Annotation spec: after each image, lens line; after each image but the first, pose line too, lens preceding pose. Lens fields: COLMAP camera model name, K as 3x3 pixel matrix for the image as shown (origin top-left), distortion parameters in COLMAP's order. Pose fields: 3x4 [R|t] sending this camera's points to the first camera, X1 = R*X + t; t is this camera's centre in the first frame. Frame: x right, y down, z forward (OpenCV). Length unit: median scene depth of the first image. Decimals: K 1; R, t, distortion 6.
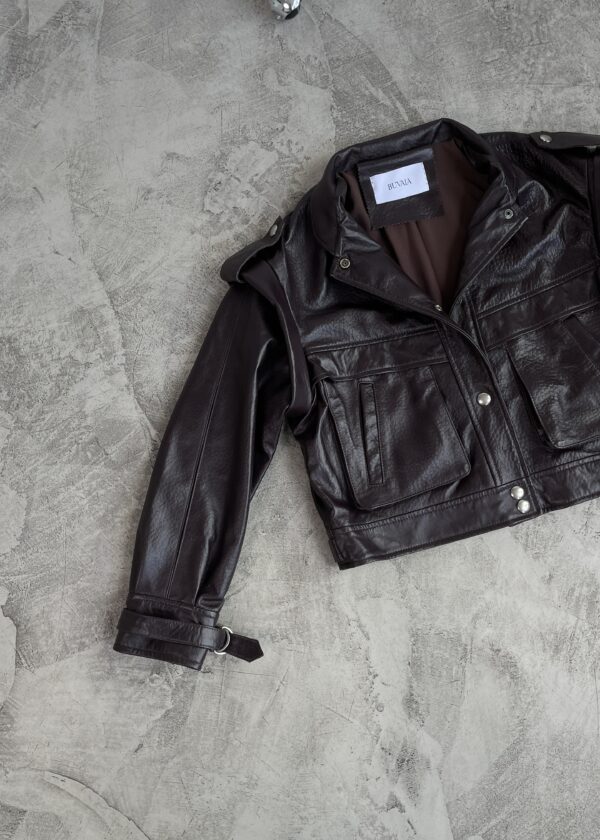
lens RADIAL K [[740.0, 0, 300.0], [0, 740.0, 420.0], [0, 0, 1]] dist [0.098963, -0.143294]
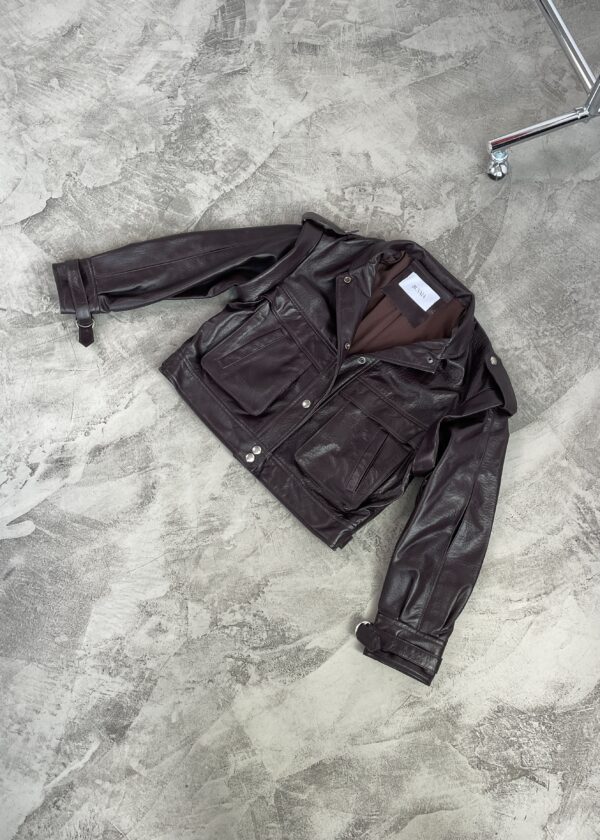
lens RADIAL K [[740.0, 0, 300.0], [0, 740.0, 420.0], [0, 0, 1]] dist [0.098963, -0.143294]
pose [[0.443804, 0.873431, -0.200389, 0.553709], [-0.888715, 0.457685, 0.026654, -0.040720], [0.114995, 0.166259, 0.979354, -0.390875]]
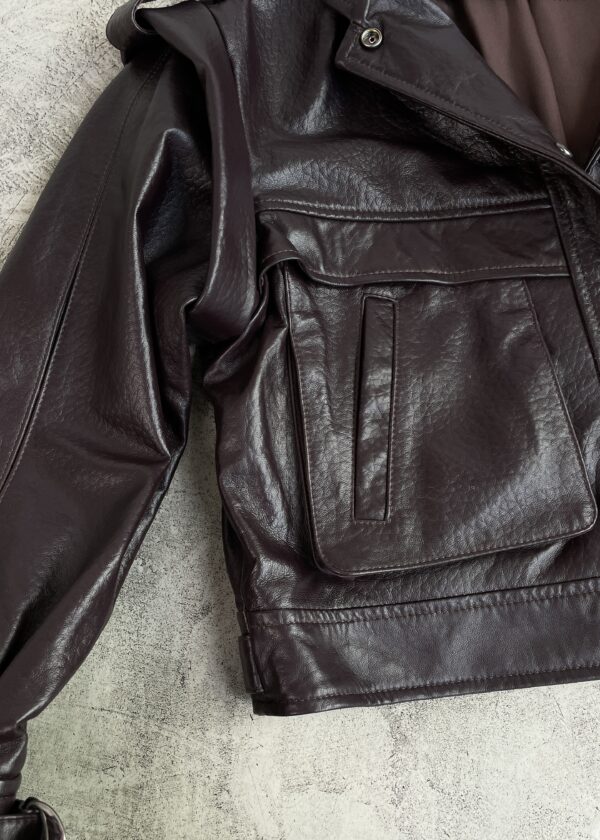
lens RADIAL K [[740.0, 0, 300.0], [0, 740.0, 420.0], [0, 0, 1]] dist [0.098963, -0.143294]
pose [[0.988481, 0.149013, -0.026454, 0.064454], [-0.150813, 0.984471, -0.089843, 0.073263], [0.012655, 0.092798, 0.995605, 0.558679]]
